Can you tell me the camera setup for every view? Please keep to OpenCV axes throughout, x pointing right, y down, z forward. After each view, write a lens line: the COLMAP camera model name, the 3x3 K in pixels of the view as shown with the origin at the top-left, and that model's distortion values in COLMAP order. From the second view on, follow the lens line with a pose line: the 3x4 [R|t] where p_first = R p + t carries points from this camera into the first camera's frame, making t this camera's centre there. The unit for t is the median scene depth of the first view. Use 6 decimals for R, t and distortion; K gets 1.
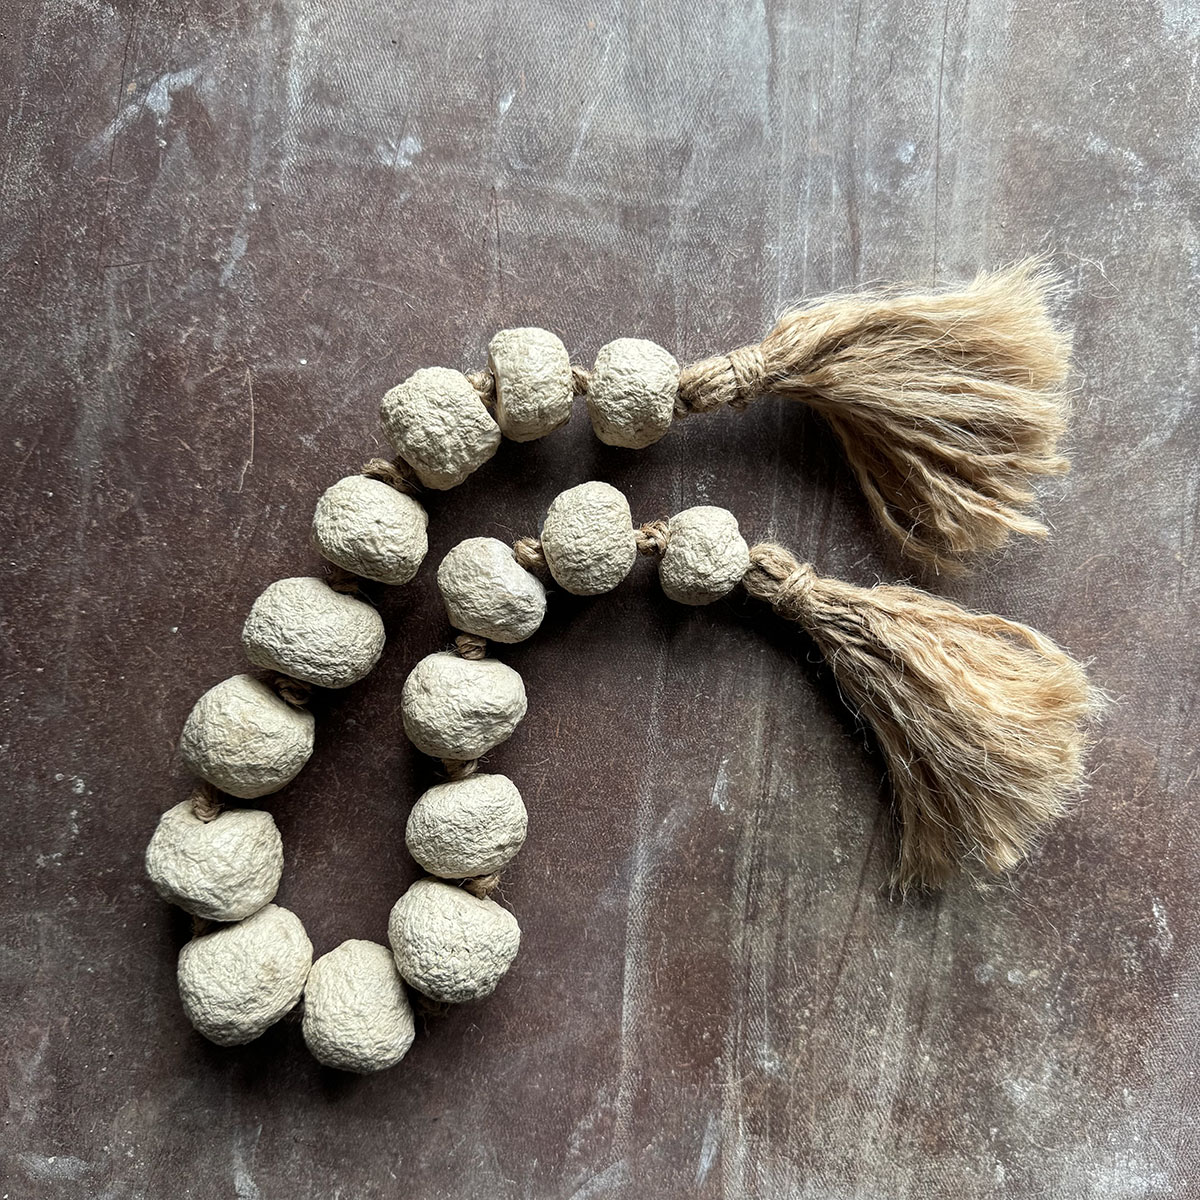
lens RADIAL K [[1169.5, 0, 583.3], [0, 1169.5, 601.4], [0, 0, 1]] dist [0.171687, -0.440794]
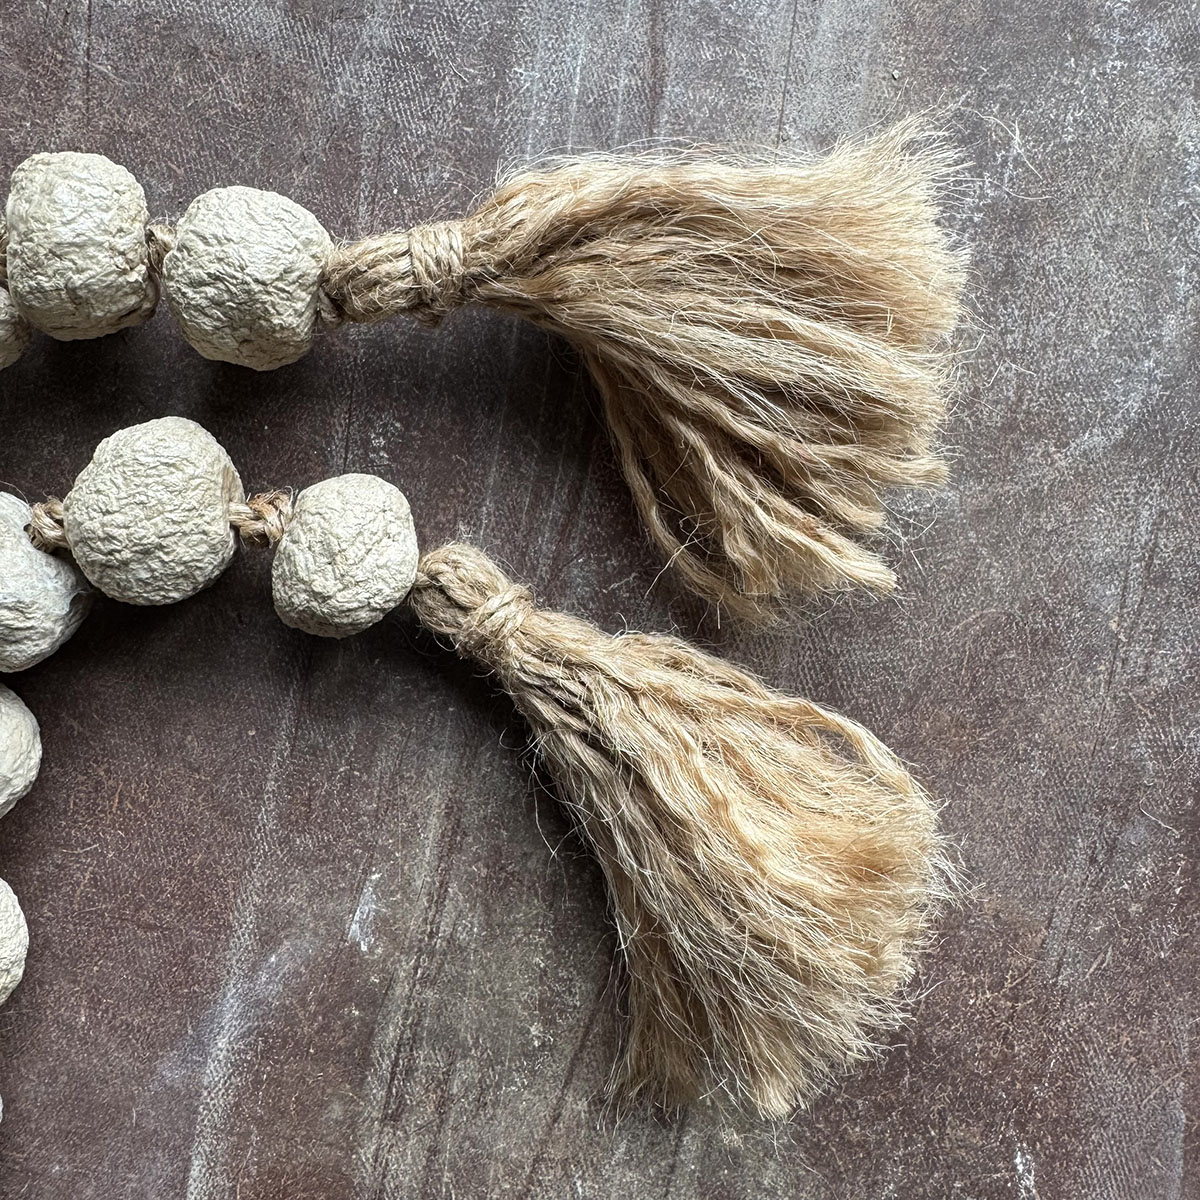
lens RADIAL K [[1120.9, 0, 597.2], [0, 1120.9, 514.1], [0, 0, 1]] dist [0.008806, -0.027846]
pose [[0.994905, 0.100739, 0.003842, 0.217520], [-0.100803, 0.994610, 0.024278, -0.084486], [-0.001375, -0.024542, 0.999698, 0.400819]]
